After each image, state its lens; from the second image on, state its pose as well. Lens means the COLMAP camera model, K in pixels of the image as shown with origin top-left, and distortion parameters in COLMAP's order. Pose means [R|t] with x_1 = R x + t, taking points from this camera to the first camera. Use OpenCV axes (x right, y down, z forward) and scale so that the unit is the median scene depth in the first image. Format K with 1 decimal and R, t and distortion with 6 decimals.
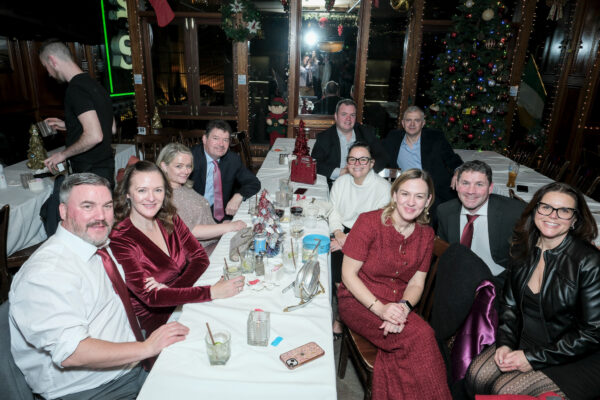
lens RADIAL K [[412.8, 0, 300.8], [0, 412.8, 199.8], [0, 0, 1]] dist [-0.012541, 0.004477]
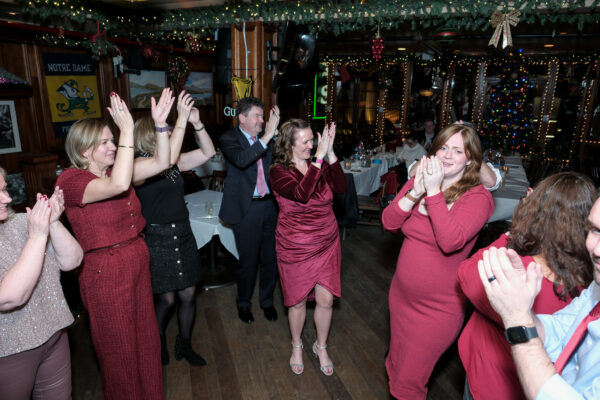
lens RADIAL K [[412.8, 0, 305.0], [0, 412.8, 205.2], [0, 0, 1]] dist [-0.012541, 0.004477]
pose [[0.911941, 0.102064, -0.397426, 0.282990], [-0.128840, 0.990810, -0.041185, 0.221556], [0.389570, 0.088762, 0.916710, -0.692183]]
